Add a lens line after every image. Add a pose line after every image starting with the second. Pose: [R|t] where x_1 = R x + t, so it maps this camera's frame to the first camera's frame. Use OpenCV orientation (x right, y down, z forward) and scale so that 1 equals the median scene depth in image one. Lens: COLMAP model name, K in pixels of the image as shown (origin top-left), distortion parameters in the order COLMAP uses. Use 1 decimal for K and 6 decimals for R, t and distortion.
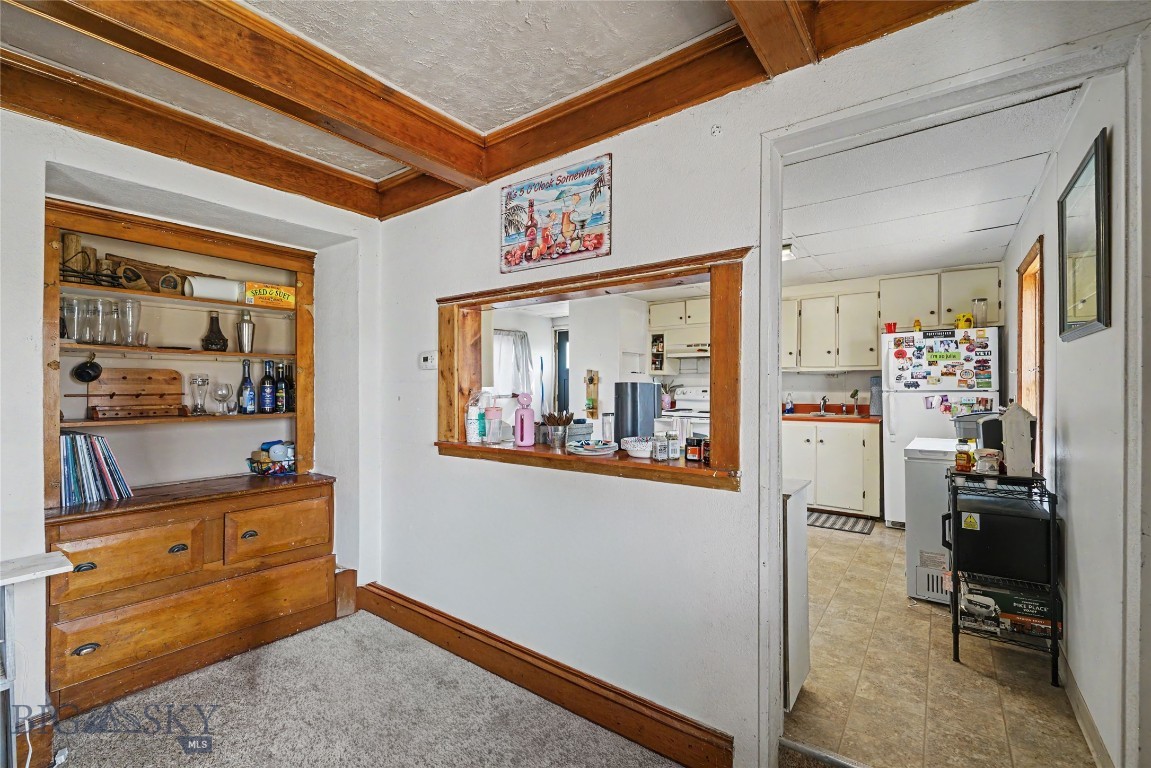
lens RADIAL K [[493.2, 0, 578.8], [0, 493.2, 383.9], [0, 0, 1]] dist [-0.002831, -0.000537]
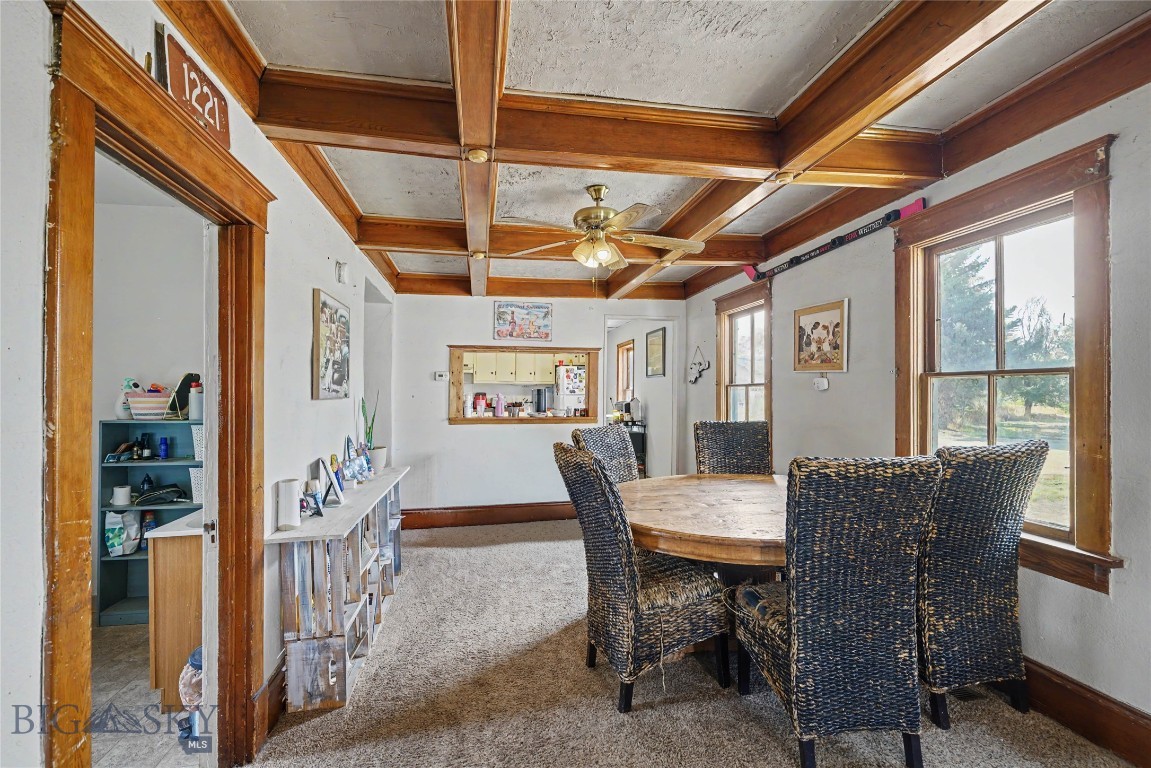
lens RADIAL K [[493.2, 0, 569.5], [0, 493.2, 390.6], [0, 0, 1]] dist [-0.002831, -0.000537]
pose [[0.688538, 0.010176, 0.725129, -0.837125], [-0.008809, 0.999945, -0.005669, 0.009260], [-0.725147, -0.002485, 0.688590, -0.424720]]
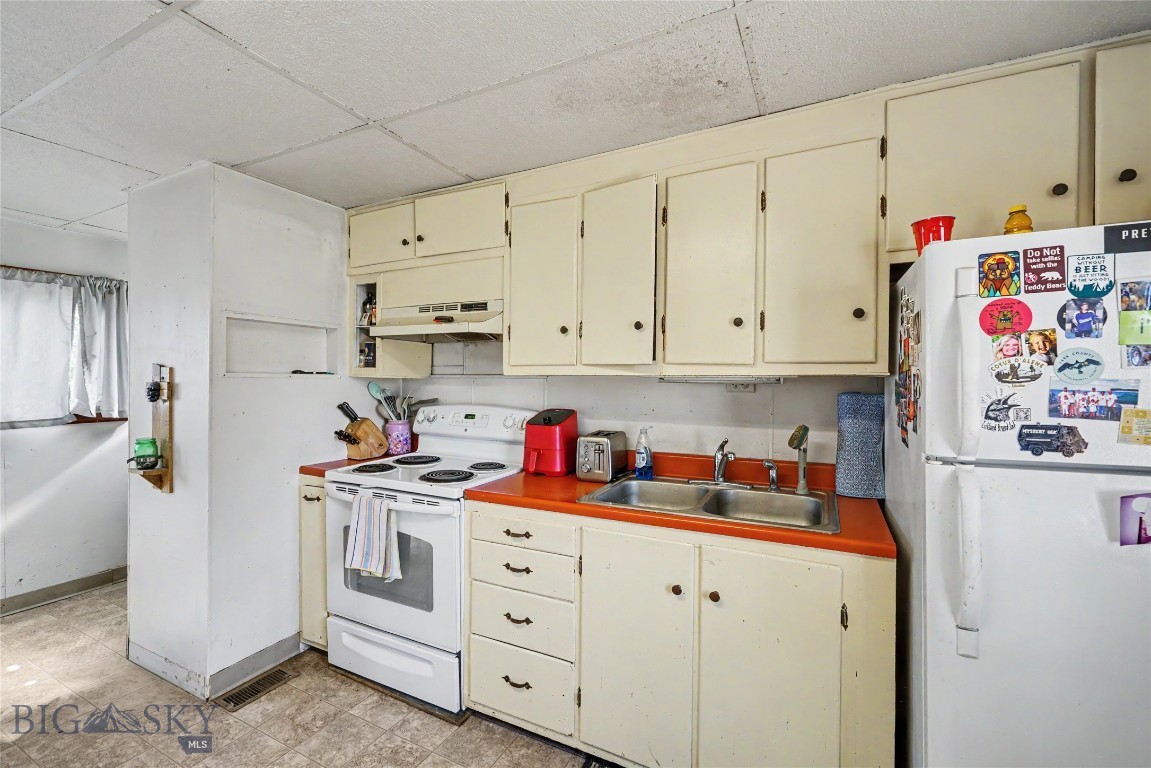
lens RADIAL K [[493.2, 0, 575.5], [0, 493.2, 383.6], [0, 0, 1]] dist [-0.002831, -0.000537]
pose [[0.986117, 0.005242, 0.165970, 0.390086], [-0.006952, 0.999929, 0.009720, -0.027379], [-0.165907, -0.010739, 0.986083, 0.782239]]
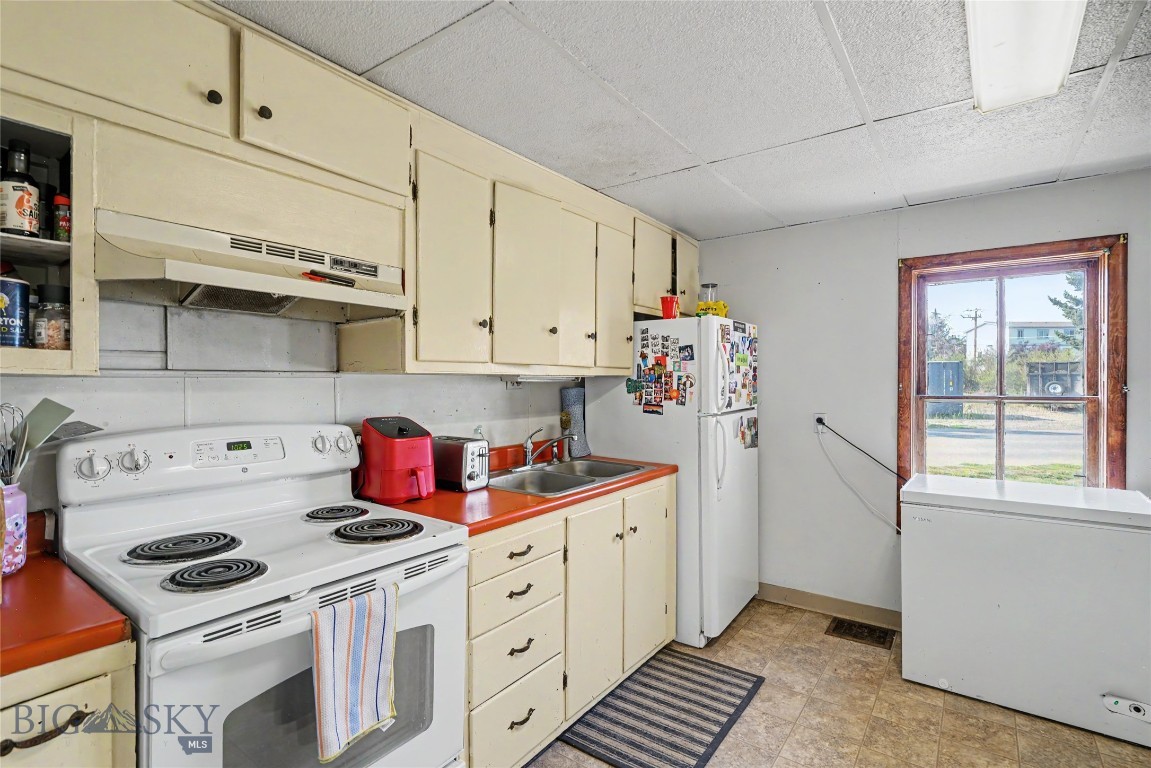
lens RADIAL K [[547.6, 0, 572.1], [0, 547.6, 382.1], [0, 0, 1]] dist [0.003044, 0.000383]
pose [[0.004340, -0.001307, 0.999990, -0.020513], [-0.001802, 0.999998, 0.001315, -0.024570], [-0.999989, -0.001807, 0.004337, 1.178258]]
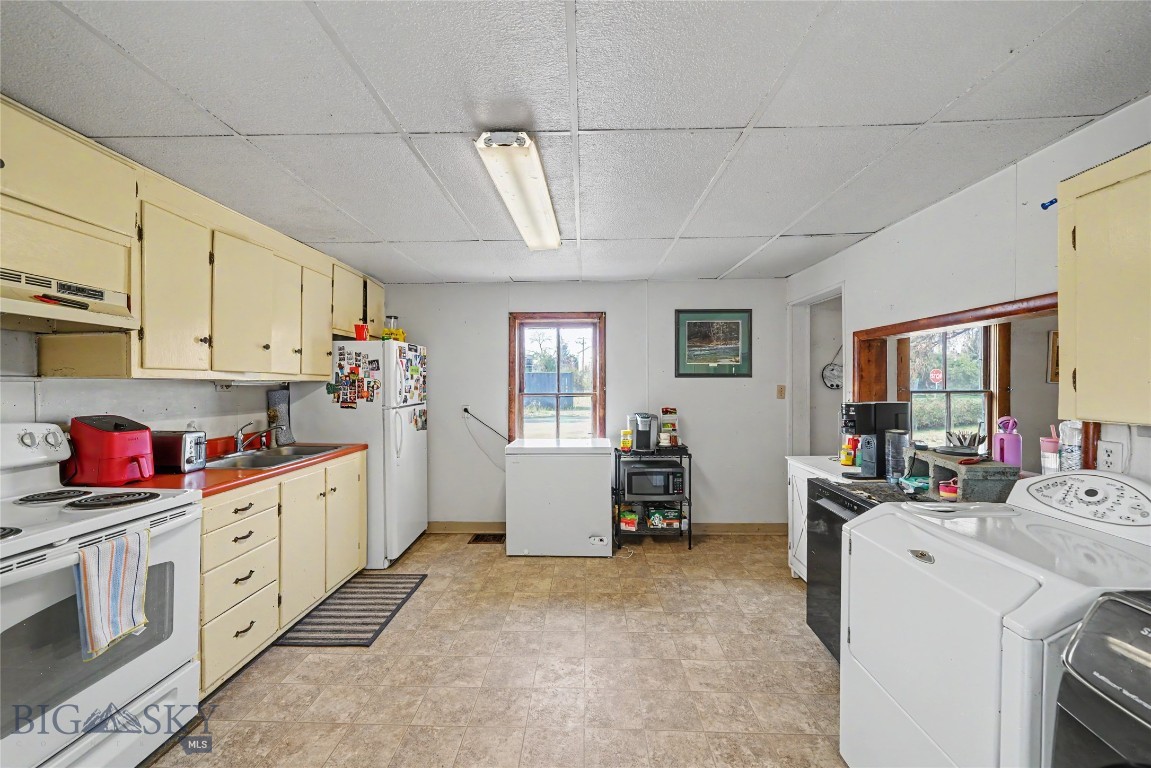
lens RADIAL K [[455.4, 0, 570.3], [0, 455.4, 385.9], [0, 0, 1]] dist [-0.000453, -0.000537]
pose [[-0.562191, 0.000577, 0.827007, -0.199798], [0.000438, 1.000000, -0.000401, -0.022835], [-0.827007, 0.000137, -0.562191, 1.205026]]
